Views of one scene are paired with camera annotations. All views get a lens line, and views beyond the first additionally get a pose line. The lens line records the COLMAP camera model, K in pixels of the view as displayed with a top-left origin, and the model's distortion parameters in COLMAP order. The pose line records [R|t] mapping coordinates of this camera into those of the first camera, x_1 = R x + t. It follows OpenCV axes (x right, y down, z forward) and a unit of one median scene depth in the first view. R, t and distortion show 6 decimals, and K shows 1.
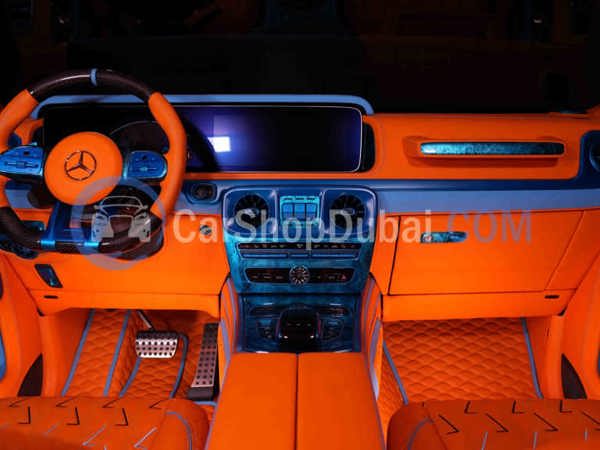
lens RADIAL K [[519.0, 0, 300.0], [0, 519.0, 225.0], [0, 0, 1]] dist [-0.066406, 0.002625]
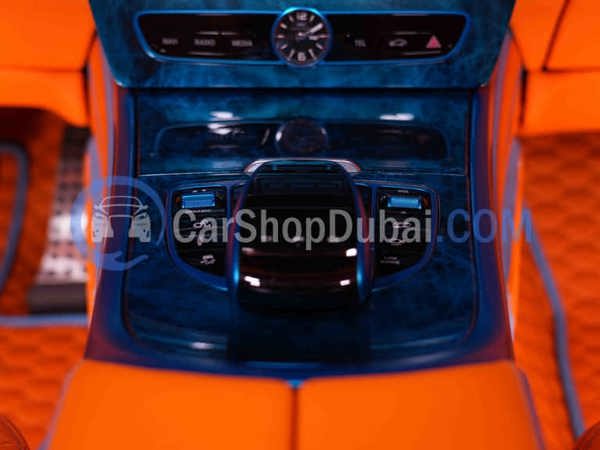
lens RADIAL K [[1066.2, 0, 300.0], [0, 1066.2, 225.0], [0, 0, 1]] dist [0.208341, 0.022540]
pose [[0.999998, 0.002007, -0.000151, -0.001737], [-0.001842, 0.942872, 0.333149, -0.019834], [0.000811, -0.333148, 0.942874, 0.301646]]
